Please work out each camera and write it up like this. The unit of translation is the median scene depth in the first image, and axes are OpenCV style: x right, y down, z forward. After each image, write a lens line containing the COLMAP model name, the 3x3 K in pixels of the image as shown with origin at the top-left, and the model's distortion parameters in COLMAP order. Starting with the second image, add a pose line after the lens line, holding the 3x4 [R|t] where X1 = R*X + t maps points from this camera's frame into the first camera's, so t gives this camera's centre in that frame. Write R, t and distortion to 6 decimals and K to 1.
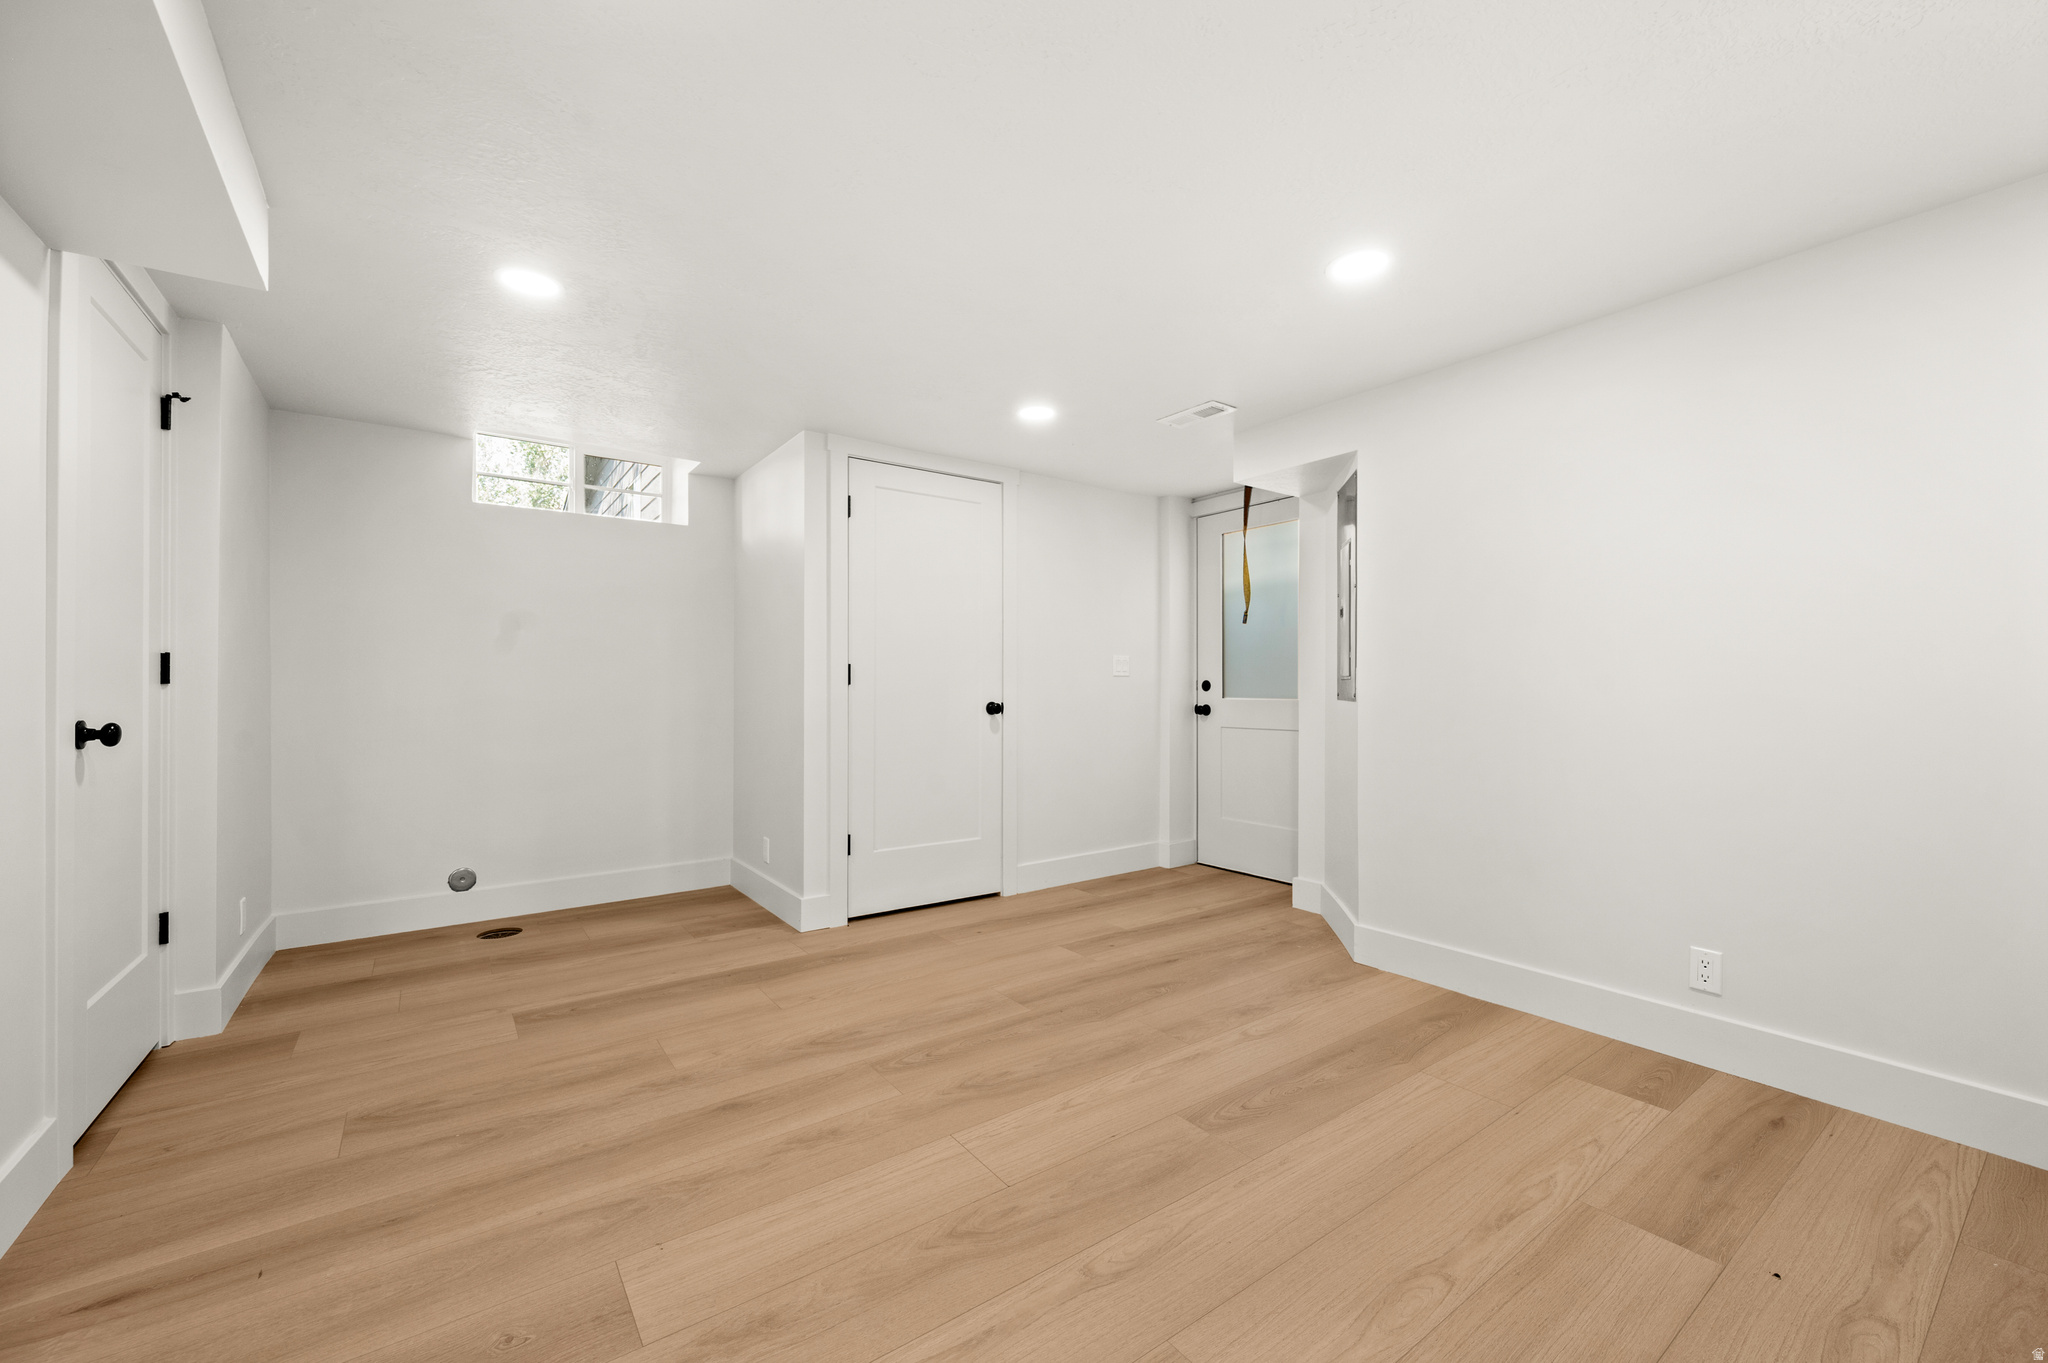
lens RADIAL K [[818.3, 0, 1026.1], [0, 818.3, 686.3], [0, 0, 1]] dist [-0.000476, -0.000104]
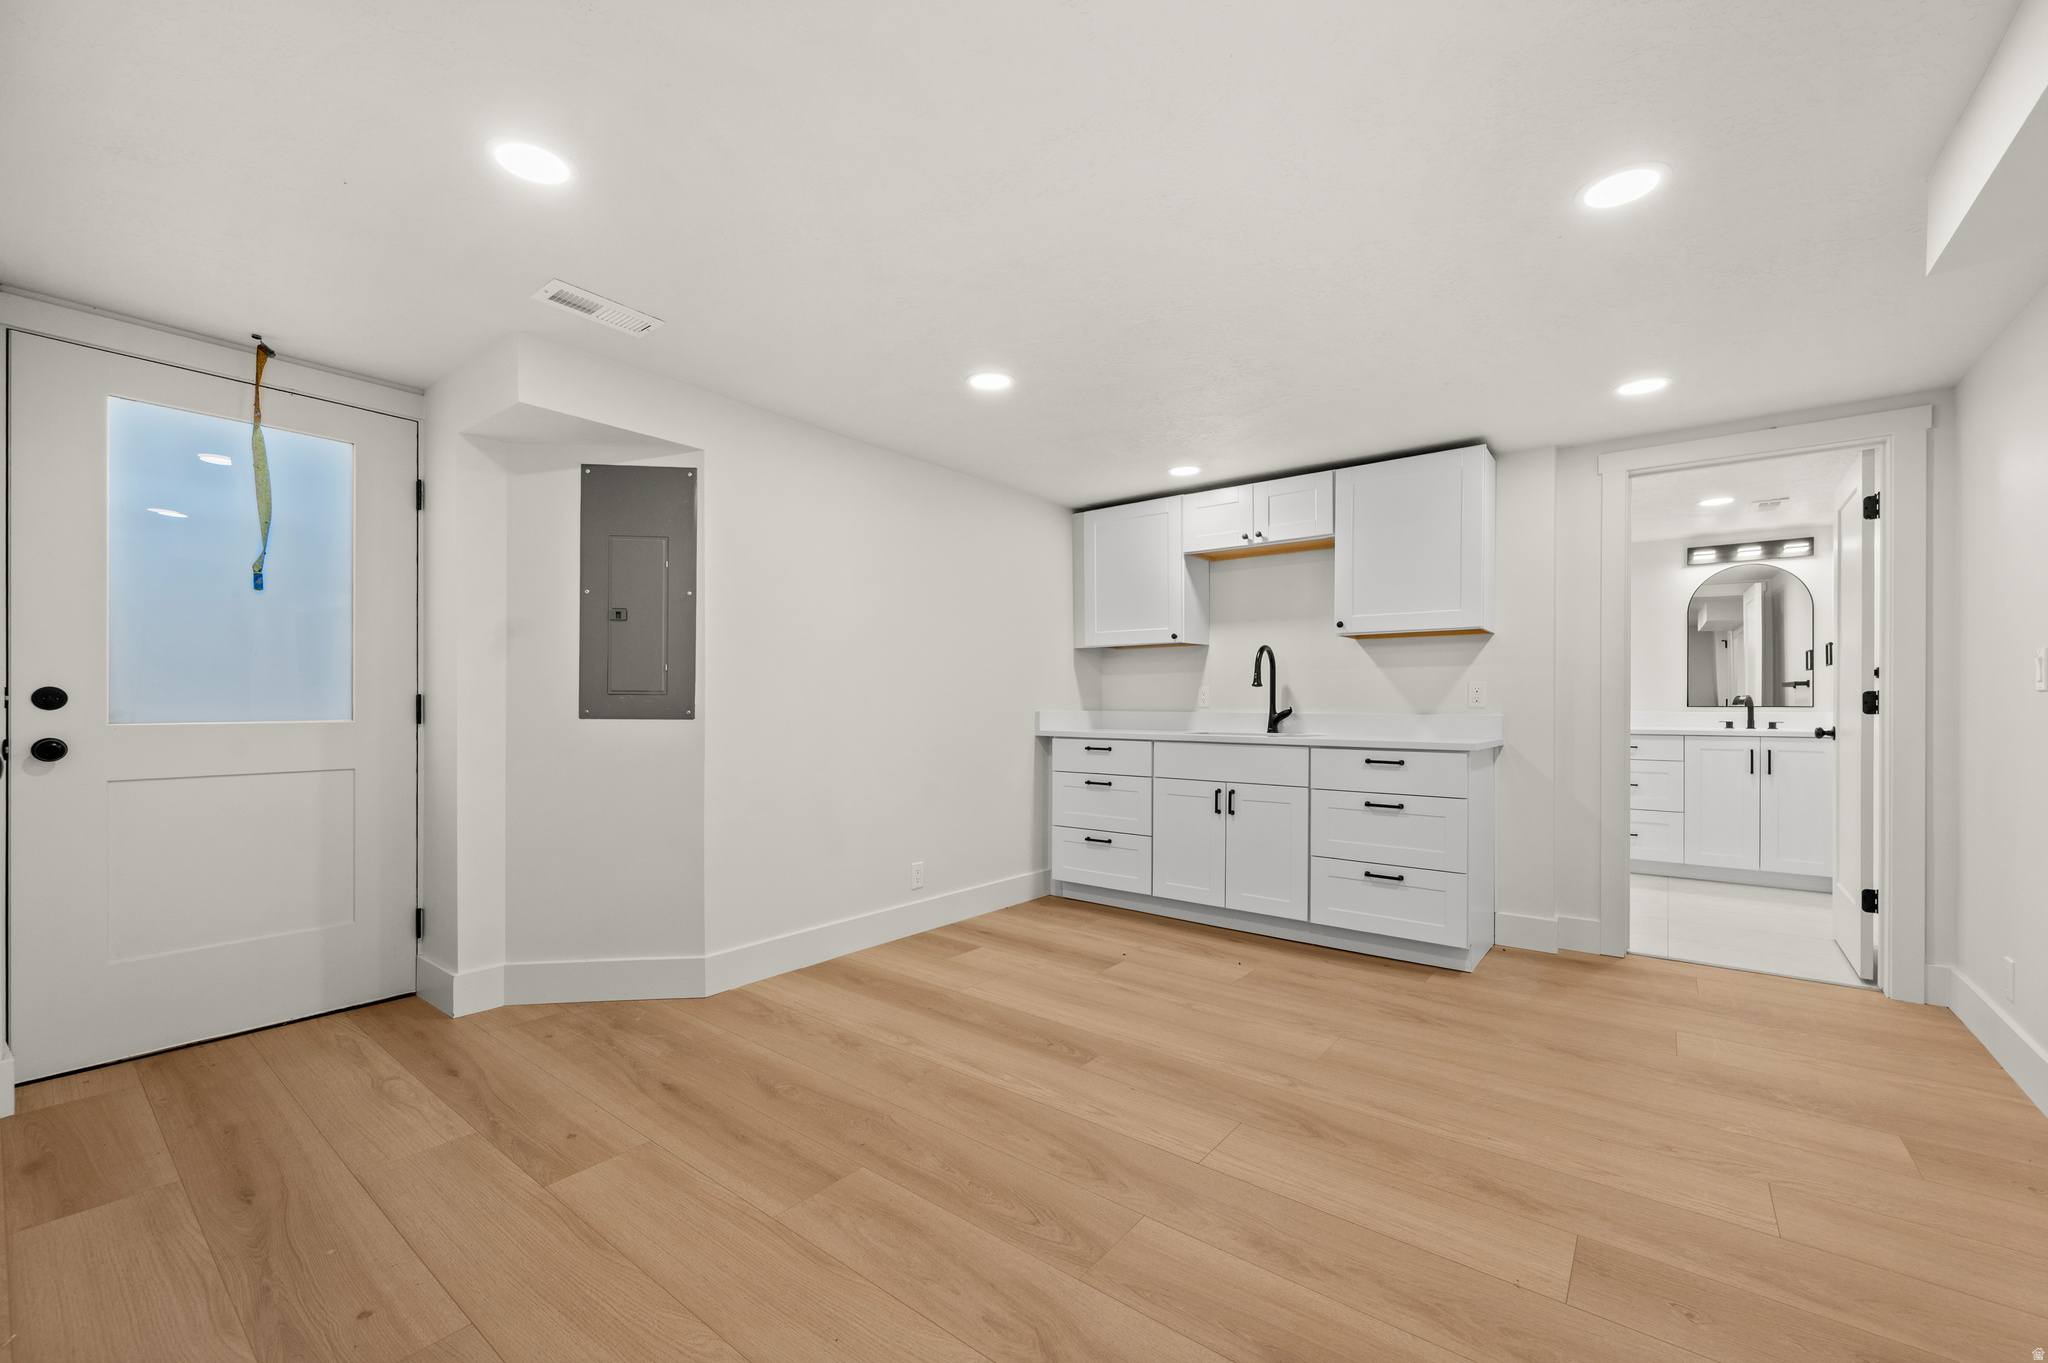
lens RADIAL K [[818.3, 0, 1034.7], [0, 818.3, 696.2], [0, 0, 1]] dist [-0.000476, -0.000104]
pose [[-0.276722, 0.006469, 0.960928, -0.792265], [-0.003354, 0.999965, -0.007697, -0.002180], [-0.960944, -0.005353, -0.276690, 1.178005]]
